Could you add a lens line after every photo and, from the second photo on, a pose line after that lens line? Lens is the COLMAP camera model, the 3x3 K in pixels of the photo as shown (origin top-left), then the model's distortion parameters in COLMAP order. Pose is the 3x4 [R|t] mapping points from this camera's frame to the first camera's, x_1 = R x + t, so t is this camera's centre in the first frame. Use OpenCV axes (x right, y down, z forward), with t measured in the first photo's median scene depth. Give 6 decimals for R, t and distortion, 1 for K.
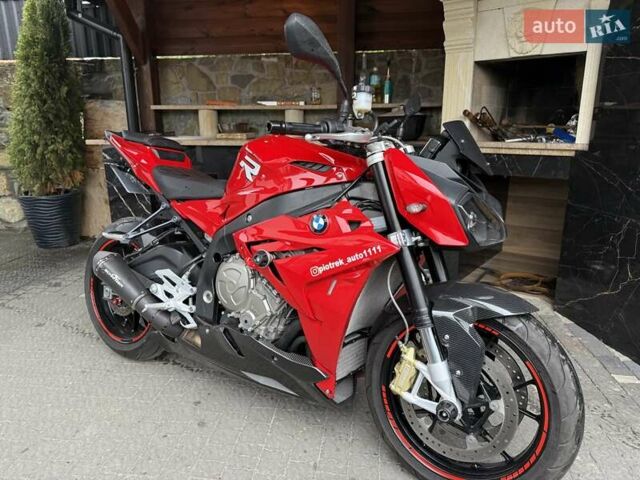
lens RADIAL K [[477.9, 0, 322.8], [0, 477.9, 247.6], [0, 0, 1]] dist [0.005679, -0.009042]
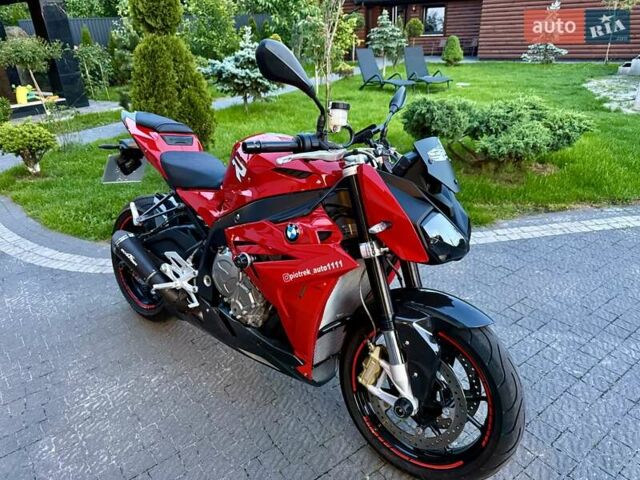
lens RADIAL K [[477.4, 0, 328.5], [0, 477.4, 240.8], [0, 0, 1]] dist [0.004509, -0.007685]
pose [[0.994491, 0.034833, -0.098865, 0.156364], [-0.021478, 0.990874, 0.133068, -0.155142], [0.102598, -0.130212, 0.986164, -0.046863]]
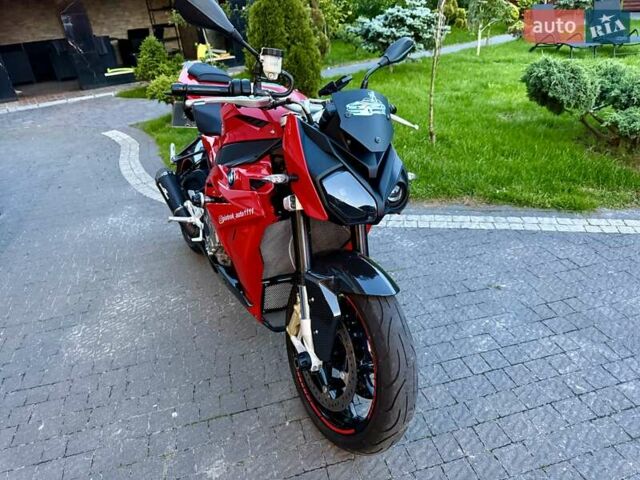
lens RADIAL K [[477.9, 0, 322.8], [0, 477.9, 247.6], [0, 0, 1]] dist [0.005679, -0.009042]
pose [[0.878750, 0.194128, -0.436019, 0.617079], [-0.097813, 0.967404, 0.233584, -0.153414], [0.467152, -0.162614, 0.869095, 0.080634]]
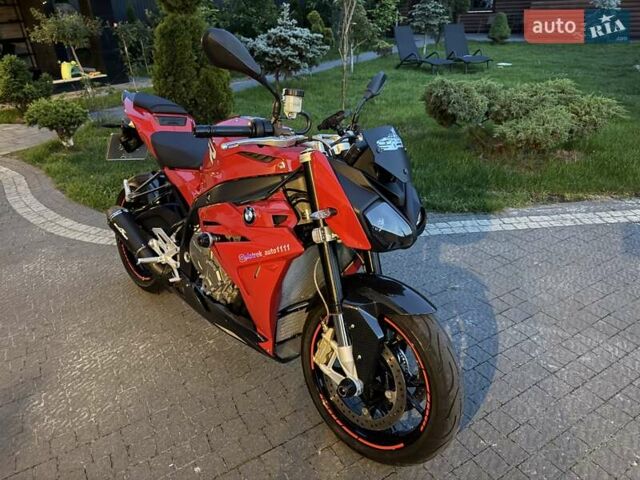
lens RADIAL K [[477.4, 0, 328.5], [0, 477.4, 240.8], [0, 0, 1]] dist [0.004509, -0.007685]
pose [[0.979362, 0.081608, -0.184908, 0.336654], [-0.048110, 0.982692, 0.178892, -0.175839], [0.196306, -0.166304, 0.966337, -0.046468]]
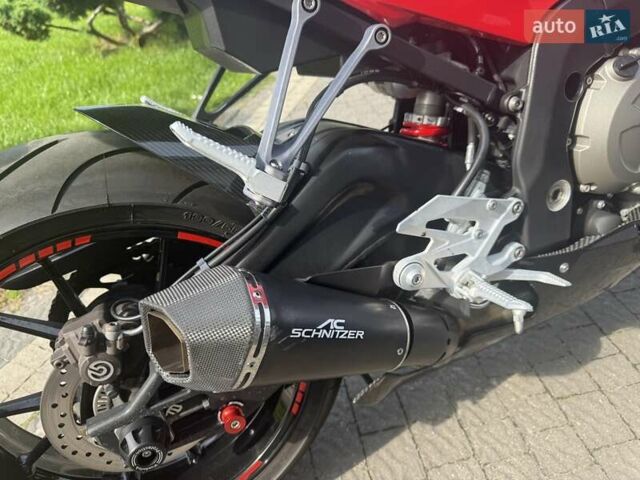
lens RADIAL K [[477.9, 0, 322.8], [0, 477.9, 247.6], [0, 0, 1]] dist [0.005679, -0.009042]
pose [[0.514030, -0.535342, 0.670210, -0.696473], [0.324290, 0.844634, 0.425945, -0.102204], [-0.794109, -0.001606, 0.607774, 1.010065]]
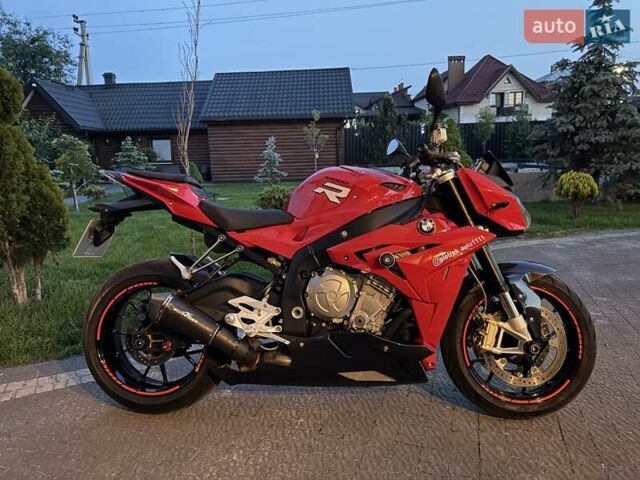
lens RADIAL K [[445.9, 0, 320.0], [0, 445.9, 240.0], [0, 0, 1]] dist [0.103253, -0.000804]
pose [[0.877402, -0.098933, 0.469444, -0.727238], [0.155366, 0.984370, -0.082930, 0.036402], [-0.453902, 0.145699, 0.879059, 0.064834]]
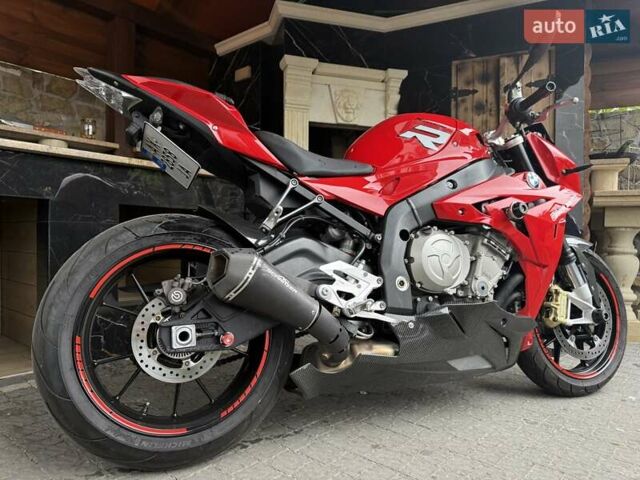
lens RADIAL K [[455.1, 0, 318.0], [0, 455.1, 241.2], [0, 0, 1]] dist [0.106660, -0.160030]
pose [[0.544827, 0.003443, 0.838542, -1.082391], [0.204307, 0.969312, -0.136725, 0.122687], [-0.813279, 0.245812, 0.527403, 0.758391]]
